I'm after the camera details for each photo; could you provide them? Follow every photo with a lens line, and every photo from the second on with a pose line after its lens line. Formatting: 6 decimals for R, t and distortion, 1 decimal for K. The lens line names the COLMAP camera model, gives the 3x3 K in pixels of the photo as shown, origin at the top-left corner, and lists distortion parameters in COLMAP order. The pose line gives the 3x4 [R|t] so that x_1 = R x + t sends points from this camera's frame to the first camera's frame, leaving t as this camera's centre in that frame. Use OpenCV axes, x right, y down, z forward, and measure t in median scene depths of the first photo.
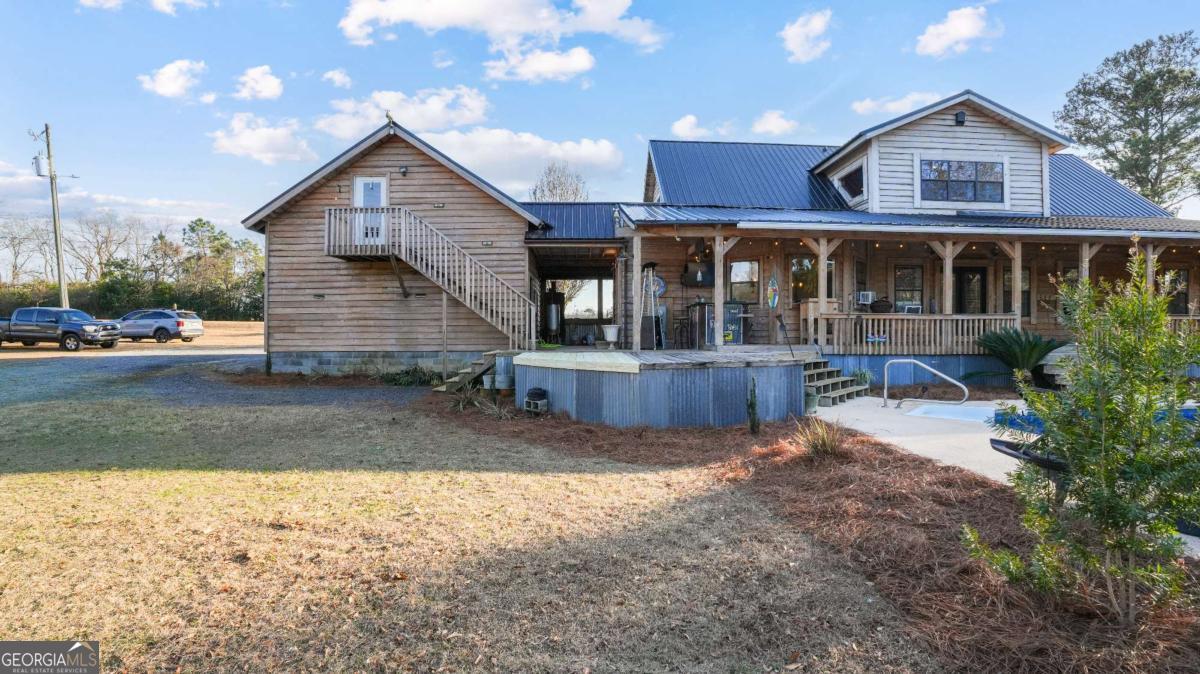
lens RADIAL K [[538.4, 0, 600.0], [0, 538.4, 337.0], [0, 0, 1]] dist [-0.051688, 0.000992]
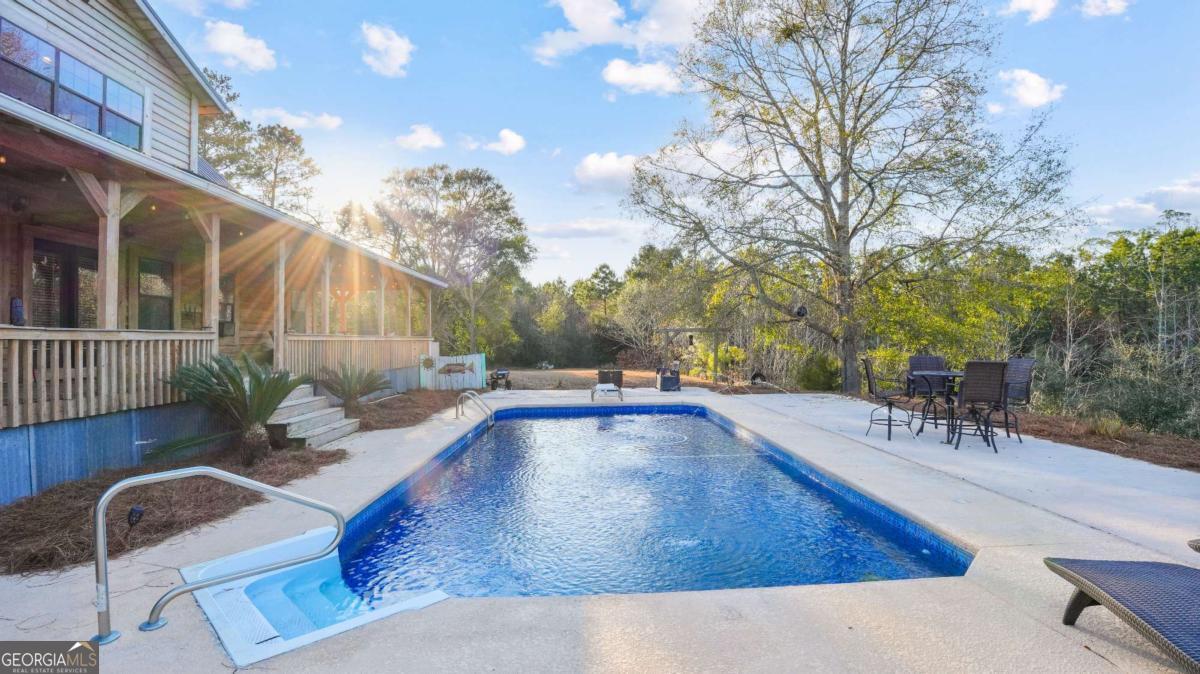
lens RADIAL K [[538.4, 0, 600.0], [0, 538.4, 337.0], [0, 0, 1]] dist [-0.051688, 0.000992]
pose [[0.011102, 0.009925, 0.999889, 0.190566], [0.028033, 0.999555, -0.010233, -0.019172], [-0.999545, 0.028144, 0.010819, 0.541059]]
